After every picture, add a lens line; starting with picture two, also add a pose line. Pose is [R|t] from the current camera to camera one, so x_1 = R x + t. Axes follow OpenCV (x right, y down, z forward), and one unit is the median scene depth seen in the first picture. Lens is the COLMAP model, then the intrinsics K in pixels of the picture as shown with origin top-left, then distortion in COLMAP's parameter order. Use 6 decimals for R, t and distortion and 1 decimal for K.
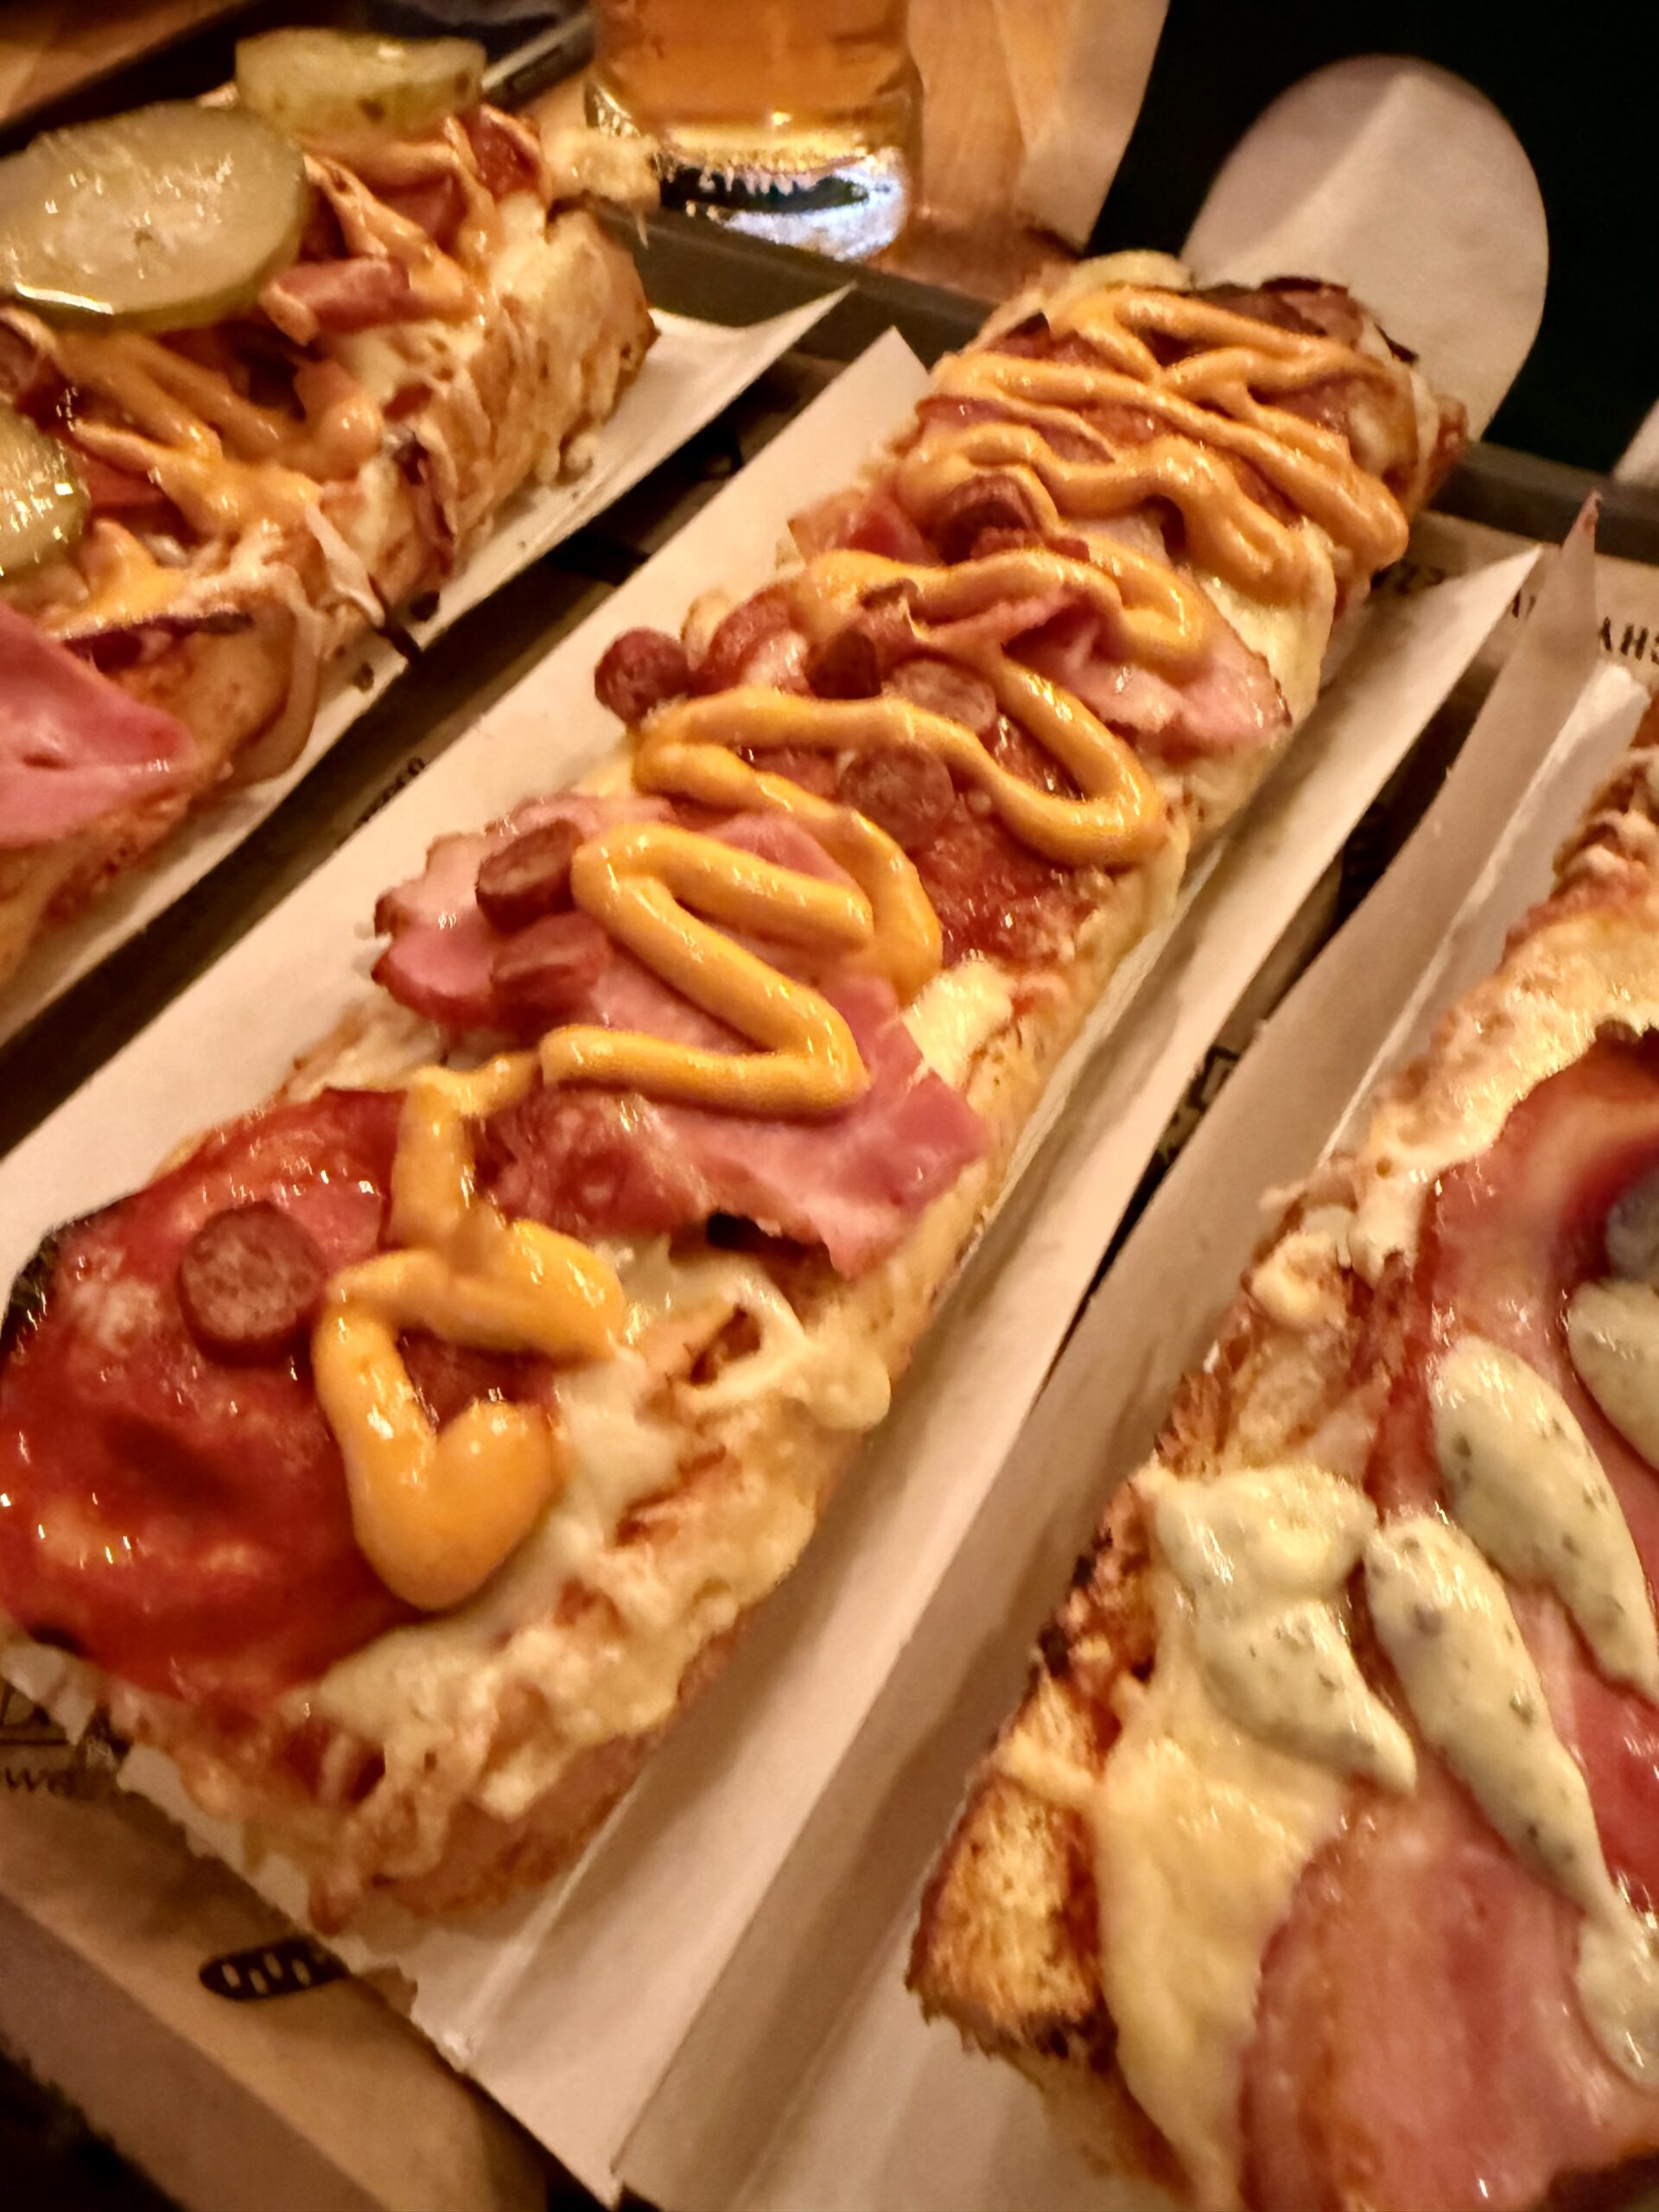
lens RADIAL K [[1539.6, 0, 825.7], [0, 1539.6, 1093.3], [0, 0, 1]] dist [0.015823, -0.022797]
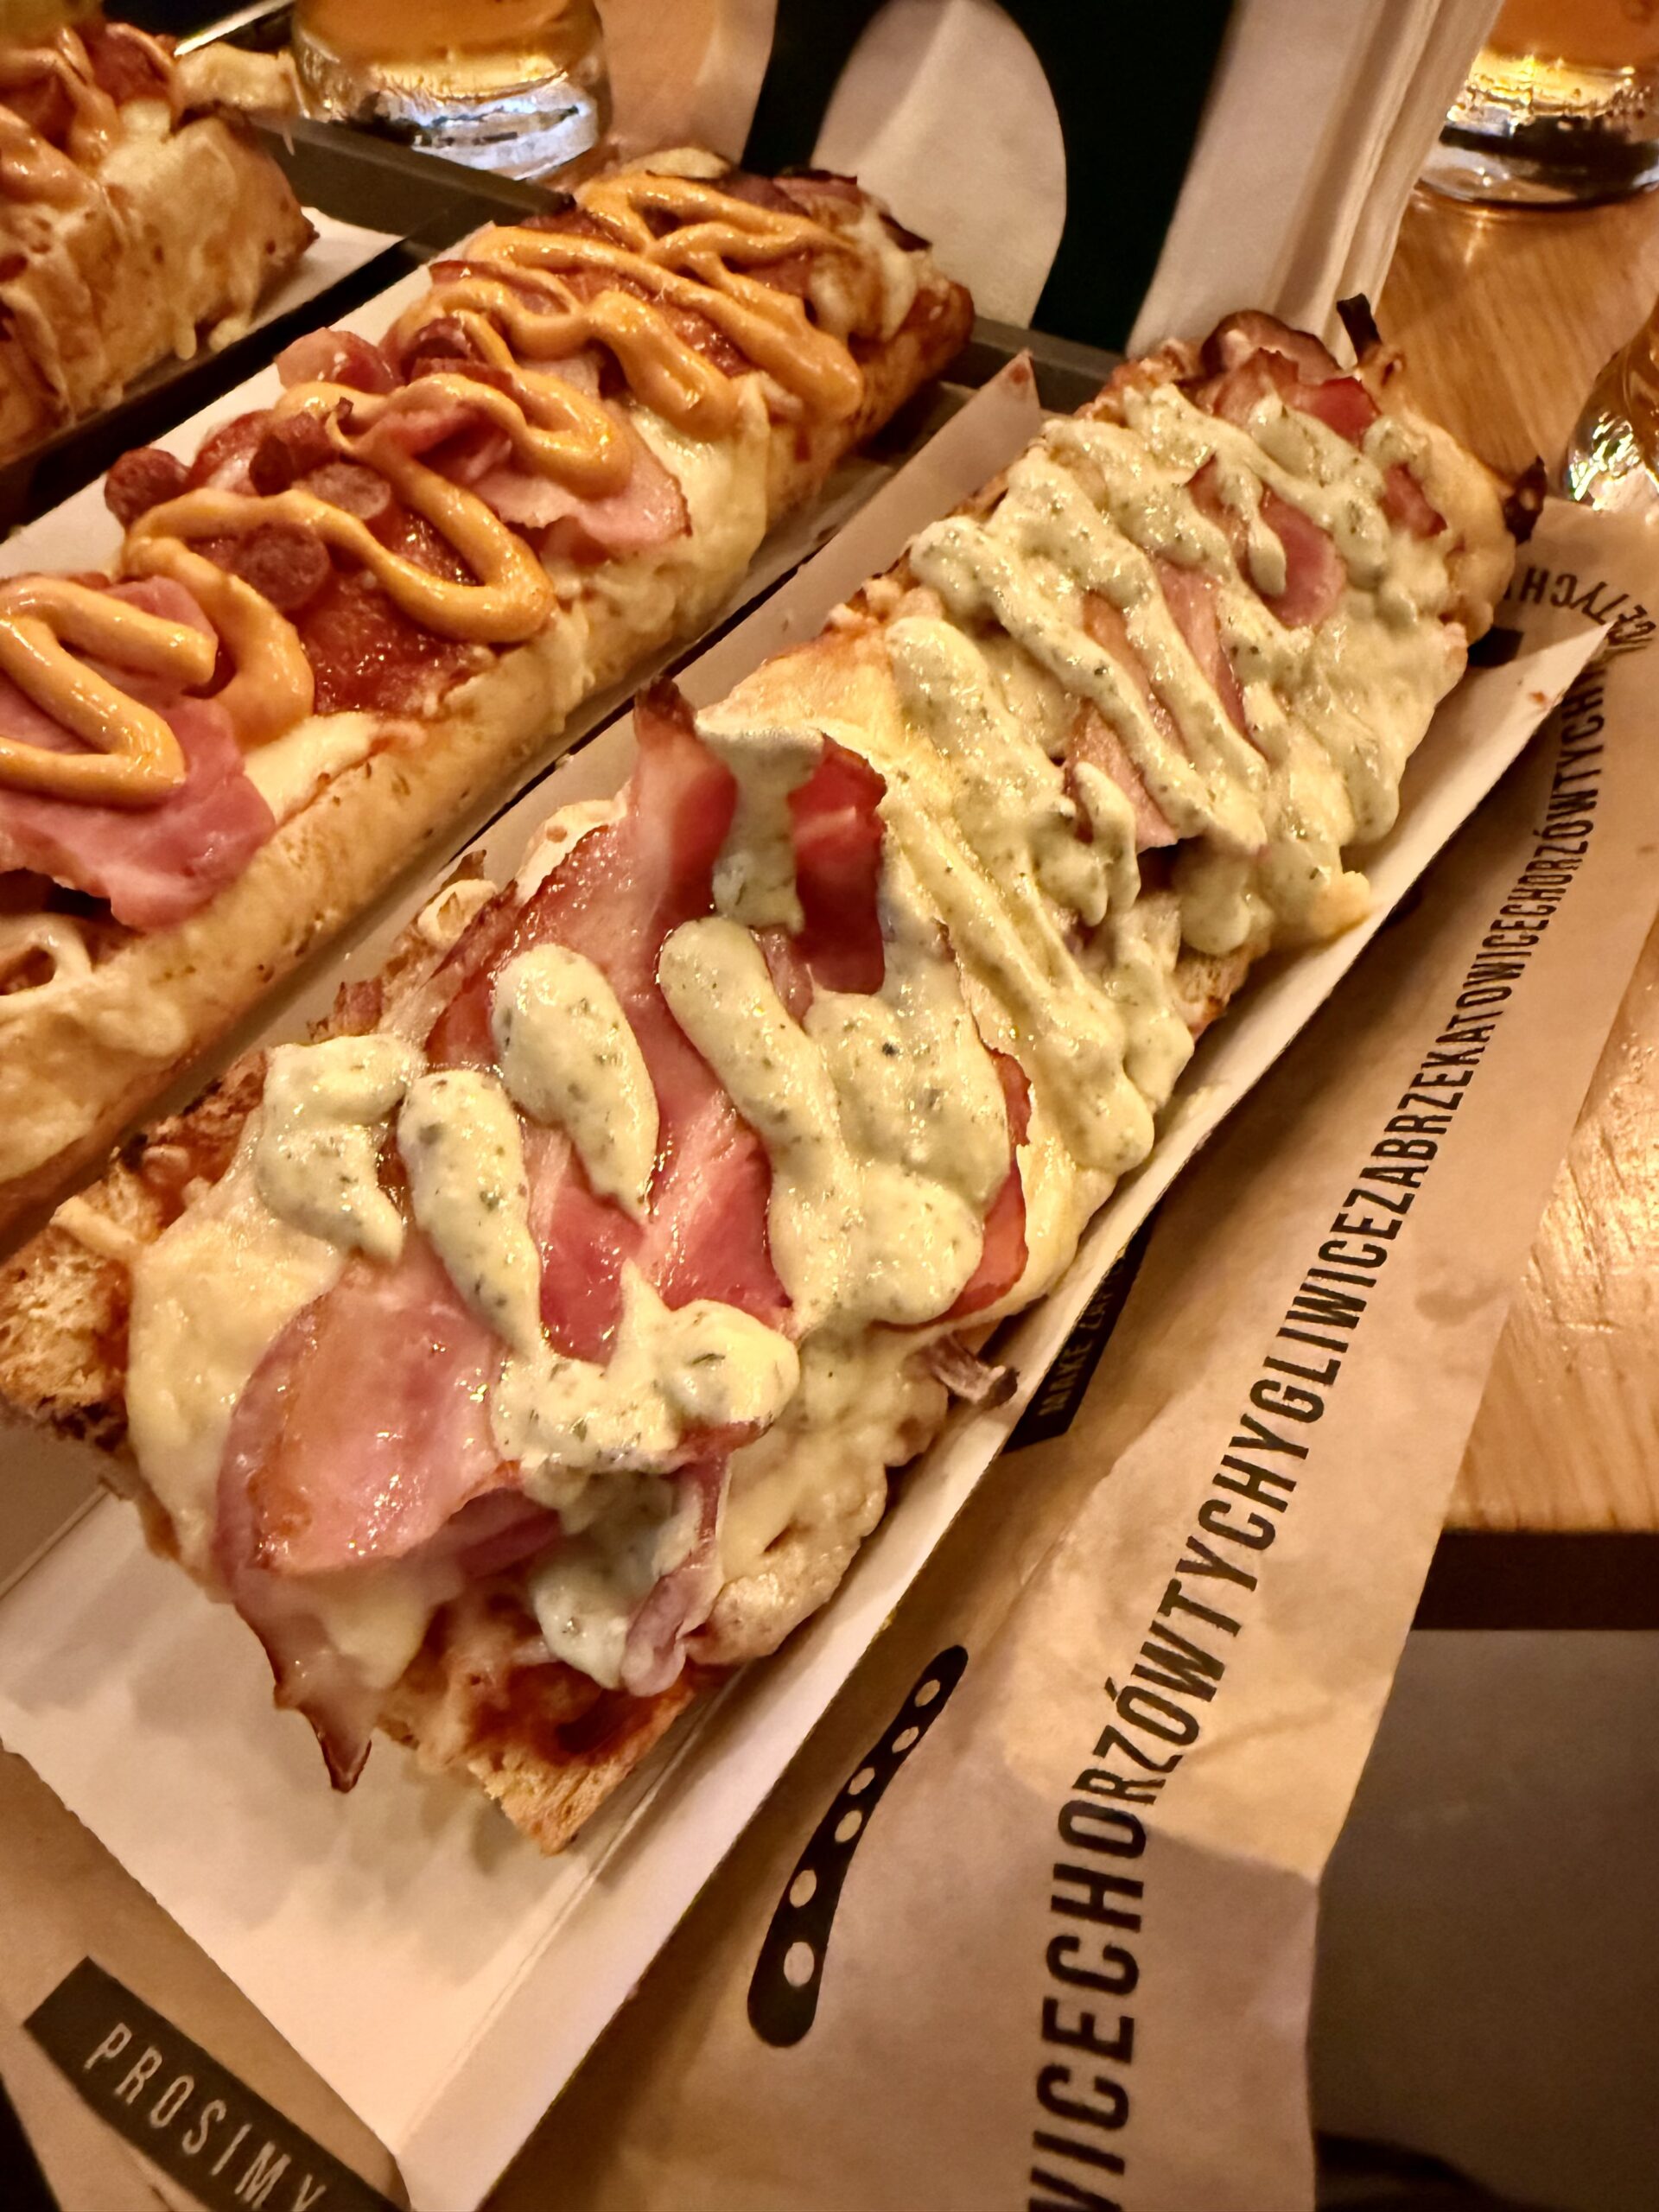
lens RADIAL K [[1539.6, 0, 831.8], [0, 1539.6, 1108.0], [0, 0, 1]] dist [0.015823, -0.022797]
pose [[0.999417, 0.020159, -0.027555, 0.468511], [-0.020151, 0.999797, 0.000552, 0.194709], [0.027560, 0.000004, 0.999620, -0.154419]]
